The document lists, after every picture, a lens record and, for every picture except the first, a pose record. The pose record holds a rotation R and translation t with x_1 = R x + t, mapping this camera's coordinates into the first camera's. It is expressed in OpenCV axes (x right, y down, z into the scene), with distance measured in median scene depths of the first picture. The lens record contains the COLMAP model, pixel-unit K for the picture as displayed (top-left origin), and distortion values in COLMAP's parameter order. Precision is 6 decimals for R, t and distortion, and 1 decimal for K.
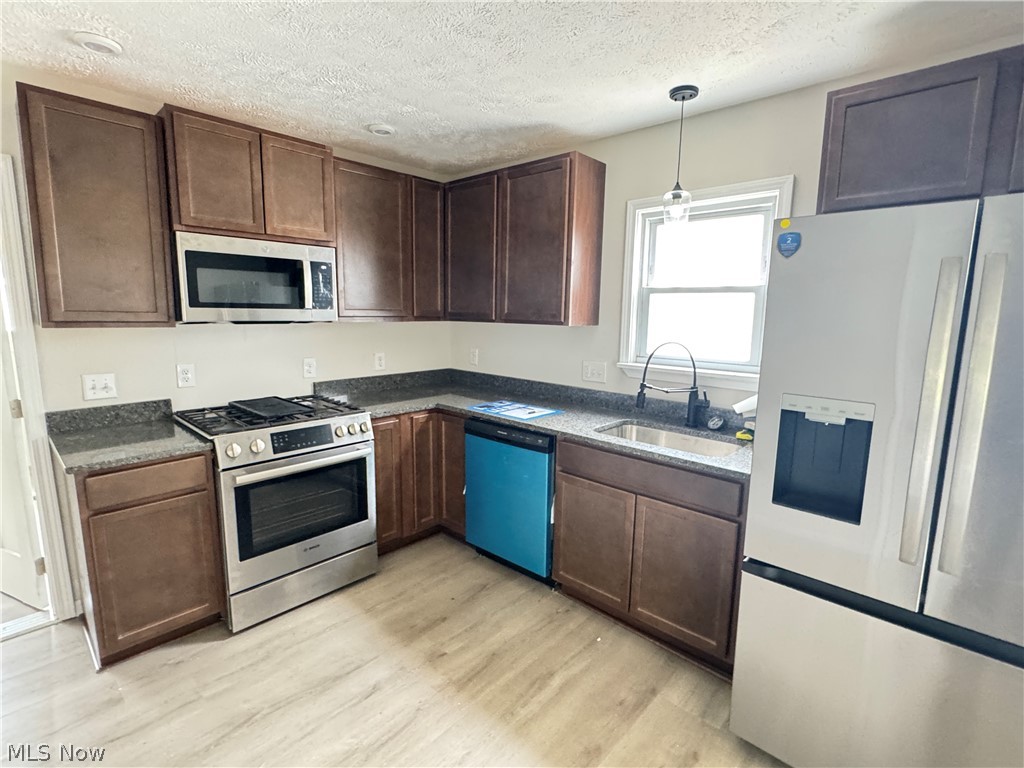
lens RADIAL K [[492.7, 0, 511.8], [0, 492.7, 385.7], [0, 0, 1]] dist [-0.011522, -0.001285]
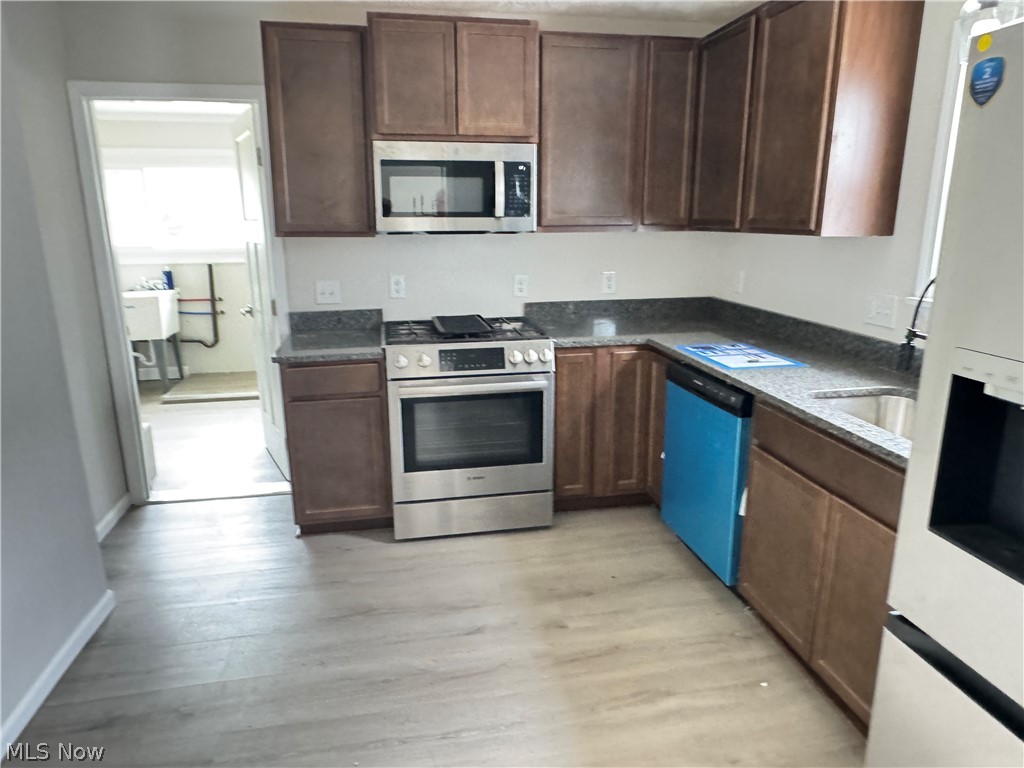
lens RADIAL K [[662.0, 0, 513.5], [0, 662.0, 382.0], [0, 0, 1]] dist [-0.014593, -0.001123]
pose [[0.805506, 0.125300, -0.579189, 0.353494], [-0.074727, 0.991065, 0.110478, 0.005906], [0.587857, -0.045710, 0.807673, 0.037109]]
